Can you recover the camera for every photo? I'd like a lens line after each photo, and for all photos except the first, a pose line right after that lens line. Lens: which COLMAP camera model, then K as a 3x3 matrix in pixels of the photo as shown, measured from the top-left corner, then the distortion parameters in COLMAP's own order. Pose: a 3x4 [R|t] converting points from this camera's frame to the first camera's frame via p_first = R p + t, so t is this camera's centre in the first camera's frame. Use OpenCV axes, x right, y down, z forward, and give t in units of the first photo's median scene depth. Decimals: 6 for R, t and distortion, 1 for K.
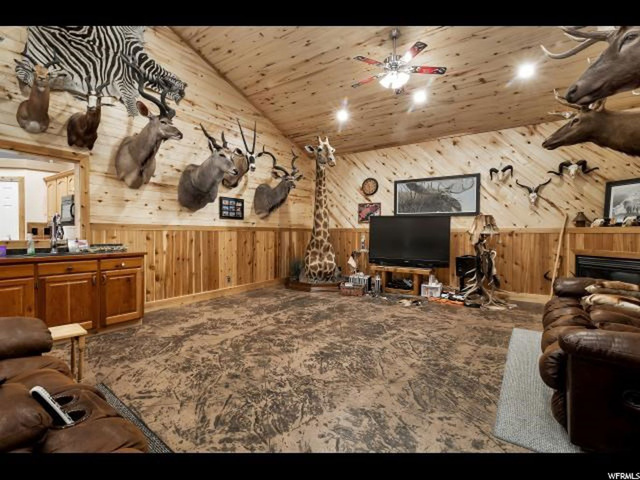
lens RADIAL K [[302.4, 0, 321.2], [0, 302.4, 236.6], [0, 0, 1]] dist [-0.004964, -0.000941]
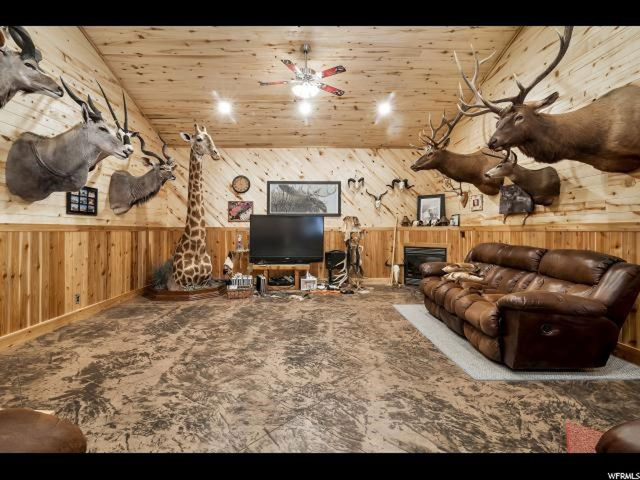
lens RADIAL K [[302.4, 0, 313.7], [0, 302.4, 225.8], [0, 0, 1]] dist [-0.004964, -0.000941]
pose [[0.815981, 0.002329, 0.578074, -0.362024], [0.013131, 0.999659, -0.022563, -0.010890], [-0.577930, 0.026002, 0.815672, 0.119300]]
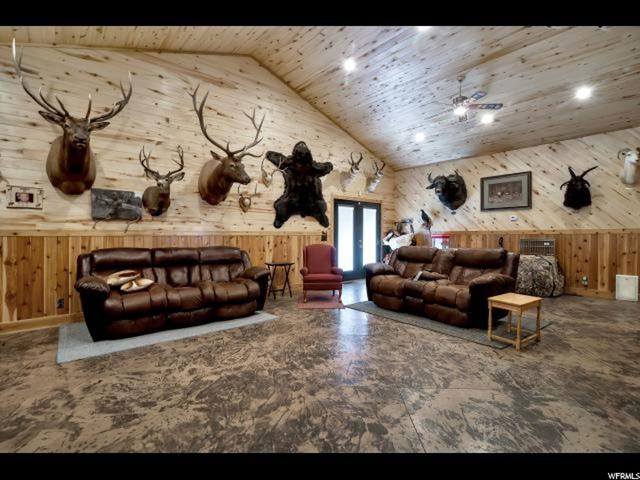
lens RADIAL K [[302.4, 0, 315.5], [0, 302.4, 236.6], [0, 0, 1]] dist [-0.004964, -0.000941]
pose [[-0.963279, -0.003754, 0.268476, -0.166947], [0.001054, 0.999842, 0.017764, -0.023466], [-0.268500, 0.017395, -0.963122, 1.434178]]
